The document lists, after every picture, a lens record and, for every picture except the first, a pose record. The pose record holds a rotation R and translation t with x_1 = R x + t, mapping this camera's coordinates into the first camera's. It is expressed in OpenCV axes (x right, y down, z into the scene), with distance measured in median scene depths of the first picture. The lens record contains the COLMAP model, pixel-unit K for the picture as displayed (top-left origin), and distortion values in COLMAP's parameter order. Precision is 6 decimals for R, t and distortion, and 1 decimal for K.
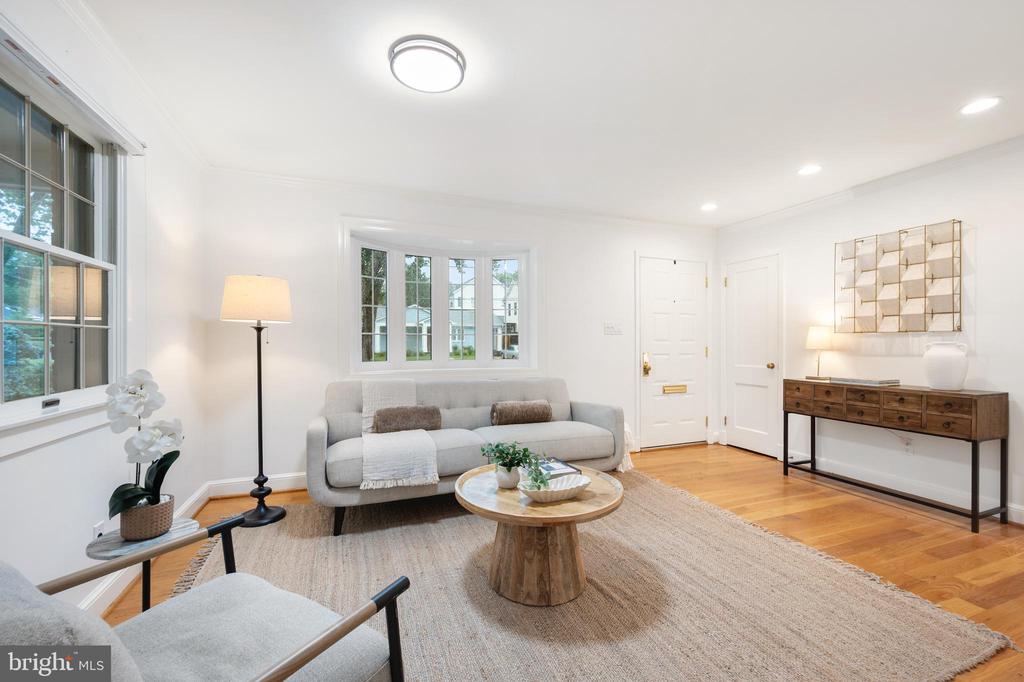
lens RADIAL K [[419.0, 0, 512.0], [0, 419.0, 341.0], [0, 0, 1]] dist [0.000925, -0.000078]
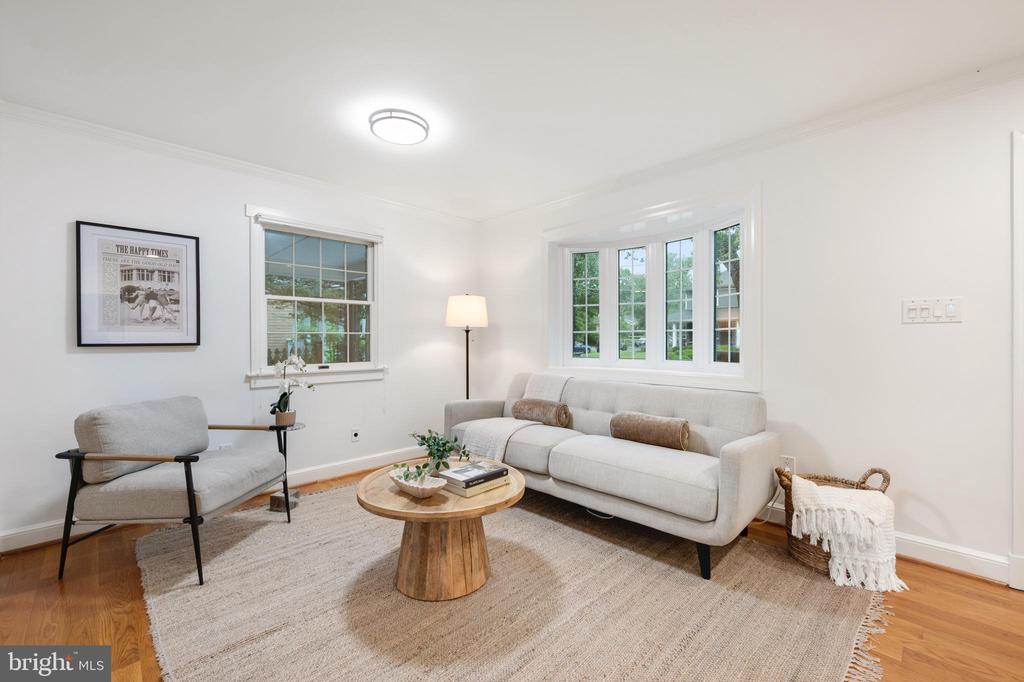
lens RADIAL K [[419.0, 0, 512.0], [0, 419.0, 341.0], [0, 0, 1]] dist [0.000925, -0.000078]
pose [[0.405780, 0.000111, -0.913971, 0.789125], [0.005435, 0.999982, 0.002535, 0.002149], [0.913955, -0.005996, 0.405772, 0.556788]]
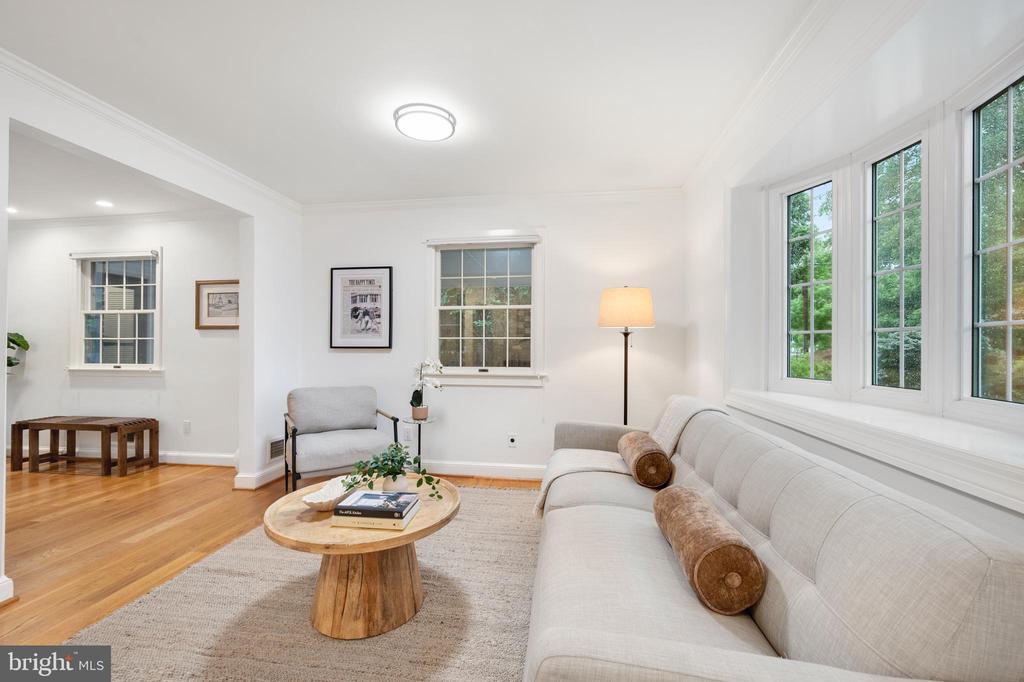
lens RADIAL K [[422.3, 0, 512.0], [0, 422.3, 341.0], [0, 0, 1]] dist [0.002325, 0.000080]
pose [[-0.482598, -0.009817, -0.875787, 0.540007], [-0.001010, 0.999943, -0.010652, 0.001766], [0.875841, -0.004257, -0.482581, 1.286283]]
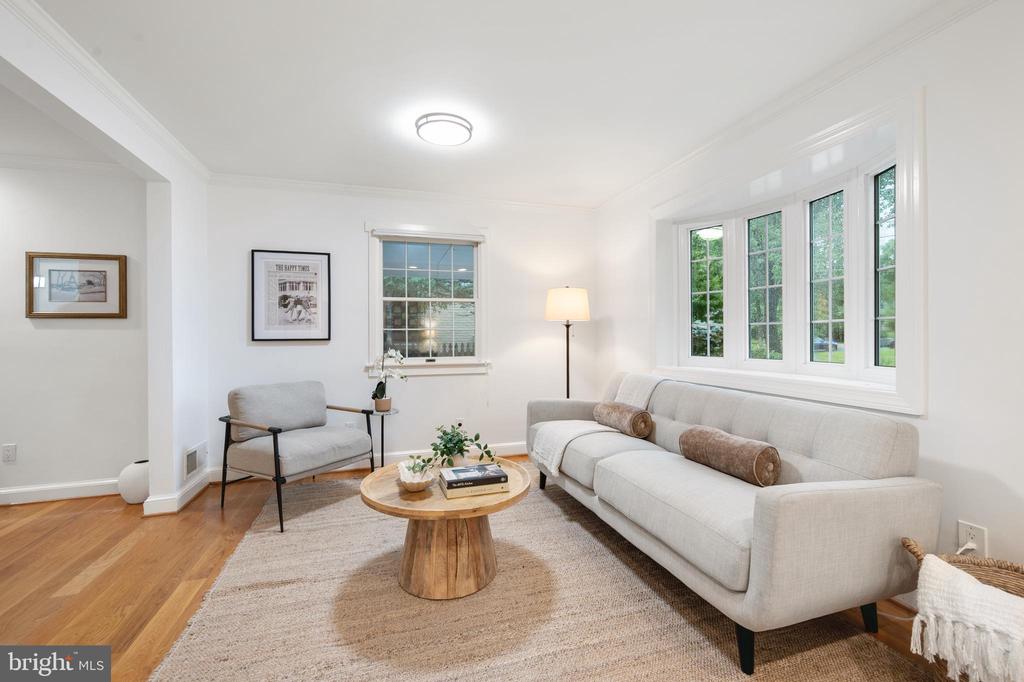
lens RADIAL K [[427.4, 0, 515.7], [0, 427.4, 333.9], [0, 0, 1]] dist [0.000286, 0.000016]
pose [[-0.057191, -0.005317, -0.998349, 0.802580], [0.008549, 0.999947, -0.005815, 0.004228], [0.998327, -0.008867, -0.057142, 0.915640]]
